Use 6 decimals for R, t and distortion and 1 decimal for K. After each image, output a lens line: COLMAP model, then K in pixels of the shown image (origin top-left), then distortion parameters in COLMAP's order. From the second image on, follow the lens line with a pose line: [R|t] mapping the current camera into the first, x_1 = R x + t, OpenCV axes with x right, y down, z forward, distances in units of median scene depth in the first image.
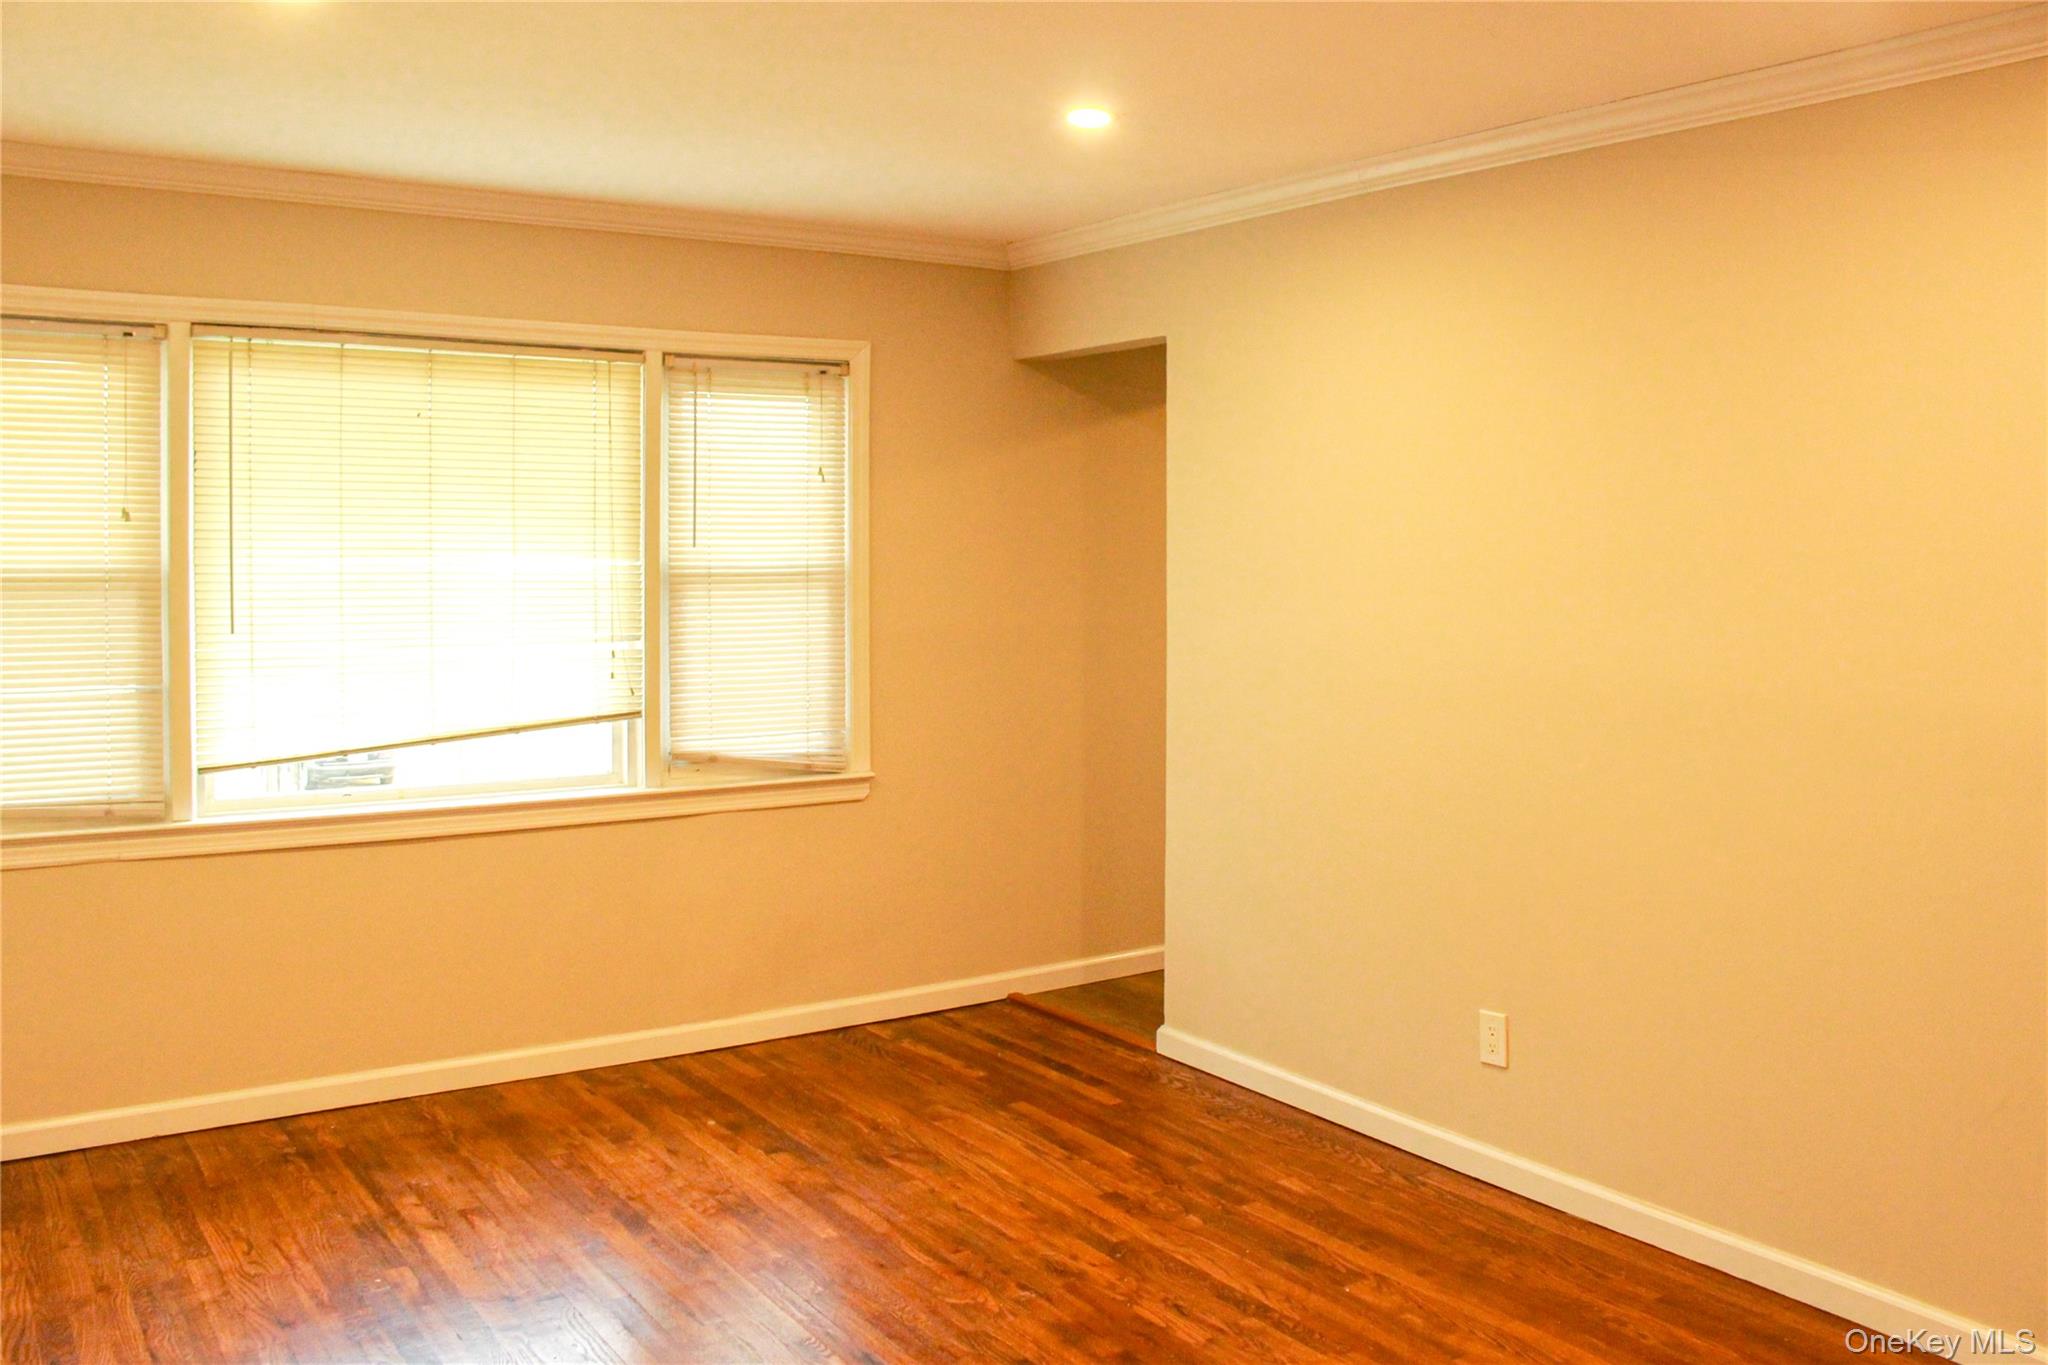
lens RADIAL K [[1819.6, 0, 1024.9], [0, 1819.6, 541.9], [0, 0, 1]] dist [-0.093270, 0.072563]
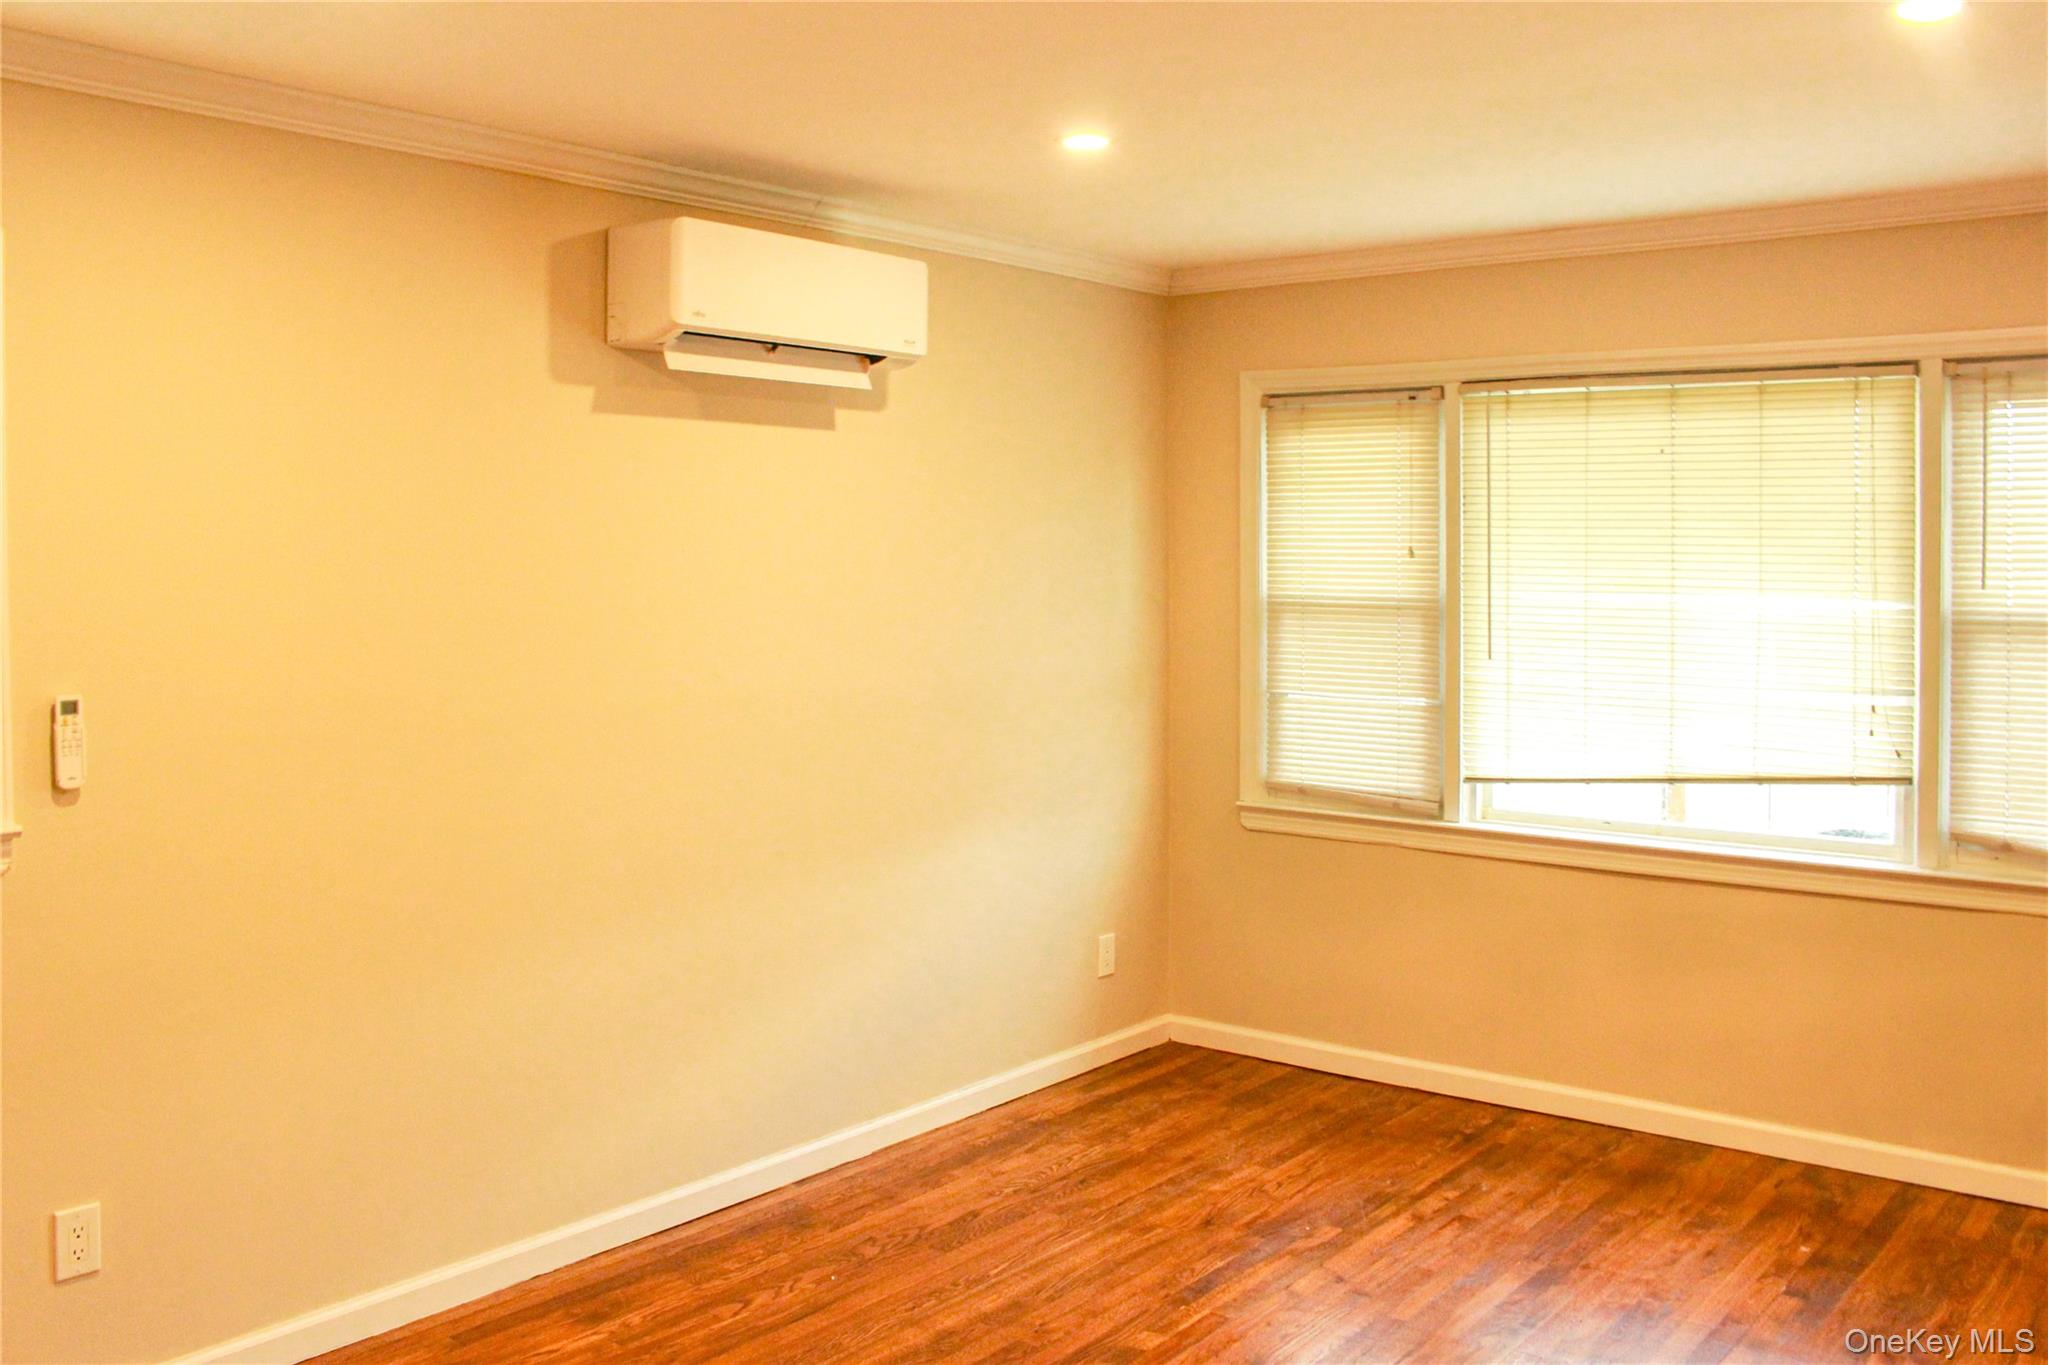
lens RADIAL K [[1805.3, 0, 1028.6], [0, 1805.3, 595.1], [0, 0, 1]] dist [-0.086698, 0.049610]
pose [[0.314449, 0.016013, -0.949139, 0.520725], [-0.013440, 0.999833, 0.012415, 0.001554], [0.949179, 0.008853, 0.314611, 0.380463]]
